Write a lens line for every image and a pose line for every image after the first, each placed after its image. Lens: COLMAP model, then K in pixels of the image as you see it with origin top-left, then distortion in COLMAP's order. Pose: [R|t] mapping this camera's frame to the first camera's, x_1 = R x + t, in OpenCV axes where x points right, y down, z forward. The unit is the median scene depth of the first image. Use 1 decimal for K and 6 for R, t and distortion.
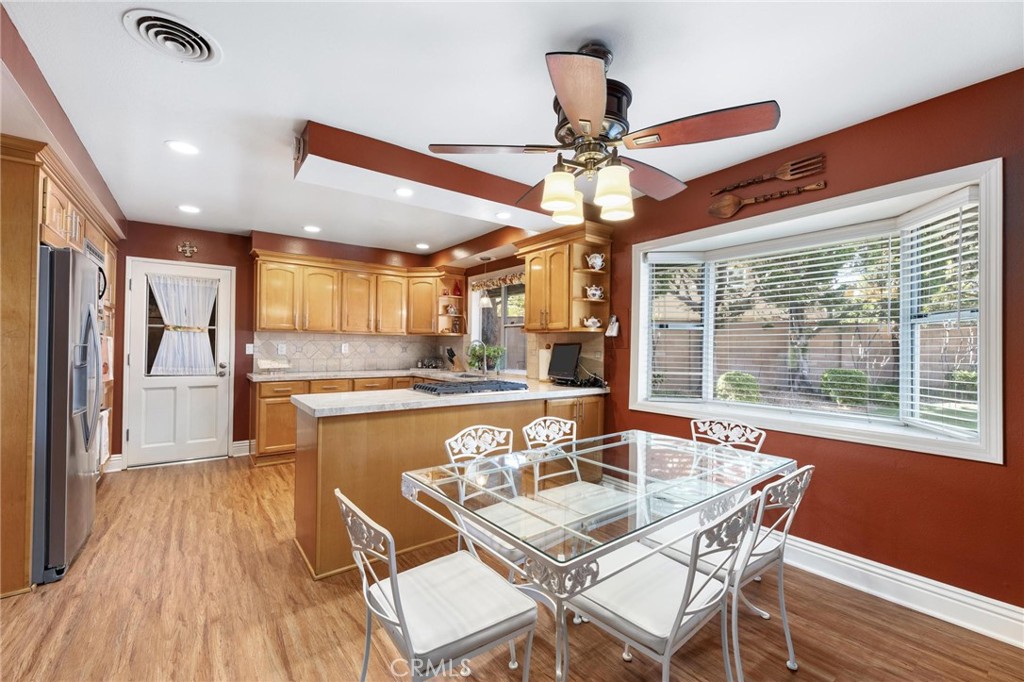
lens RADIAL K [[415.8, 0, 511.1], [0, 415.8, 343.4], [0, 0, 1]] dist [-0.000774, 0.000044]
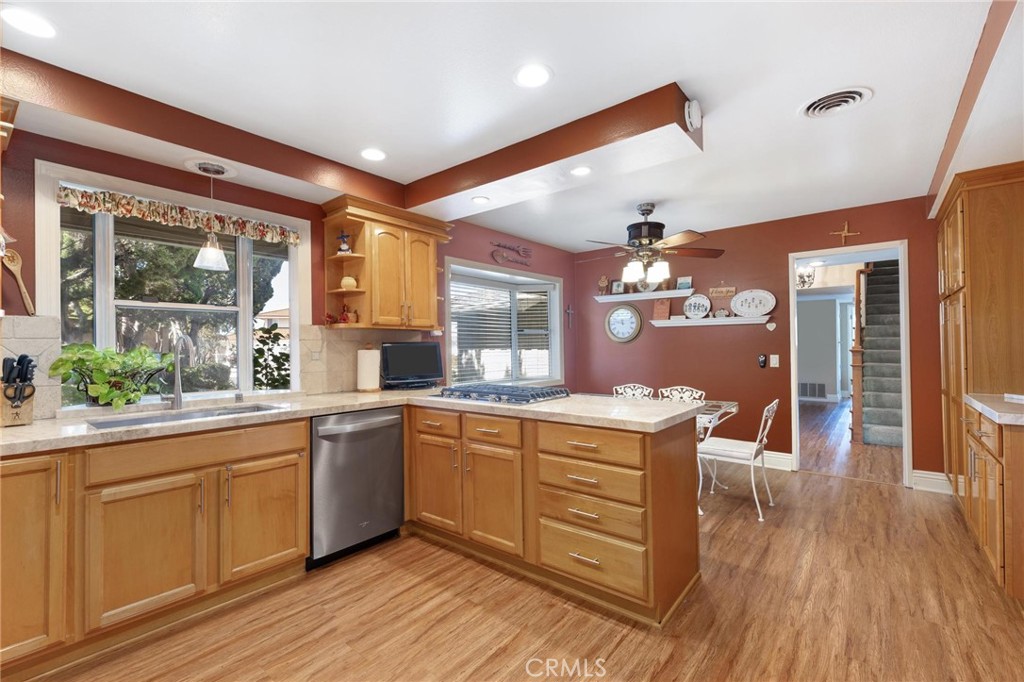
lens RADIAL K [[439.1, 0, 510.8], [0, 439.1, 343.5], [0, 0, 1]] dist [0.001997, -0.000087]
pose [[-0.231987, 0.002394, 0.972716, -1.623602], [-0.001855, 0.999994, -0.002904, 0.007677], [-0.972717, -0.002478, -0.231981, 1.955639]]
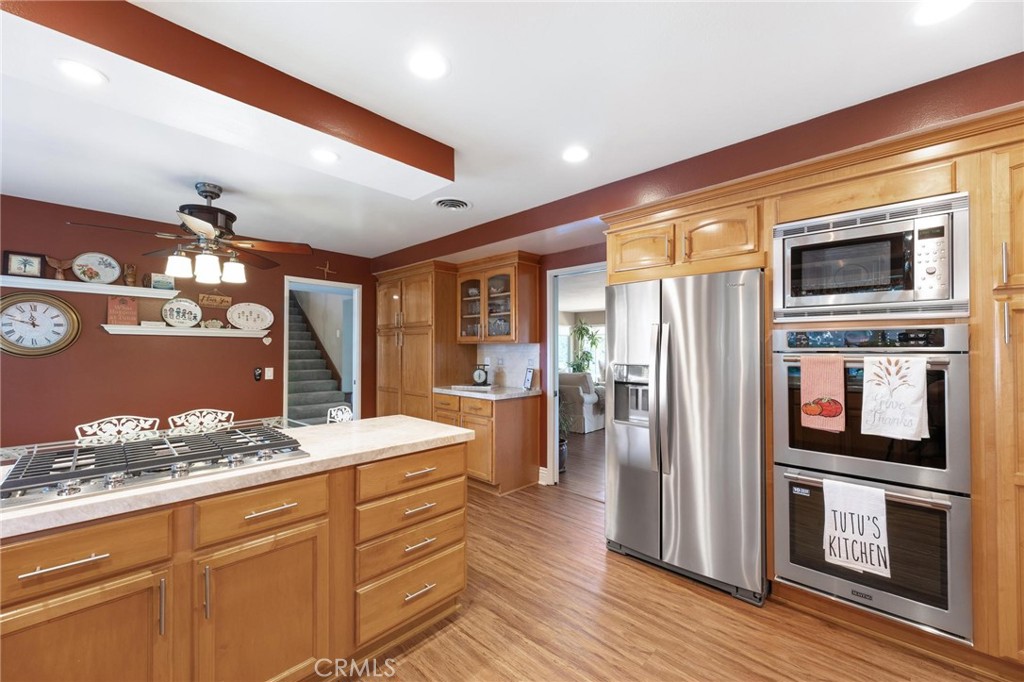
lens RADIAL K [[409.5, 0, 511.3], [0, 409.5, 345.0], [0, 0, 1]] dist [0.002079, 0.000206]
pose [[-0.988347, -0.010479, -0.151859, -0.683437], [-0.006945, 0.999693, -0.023784, -0.023904], [0.152062, -0.022452, -0.988116, 2.515793]]
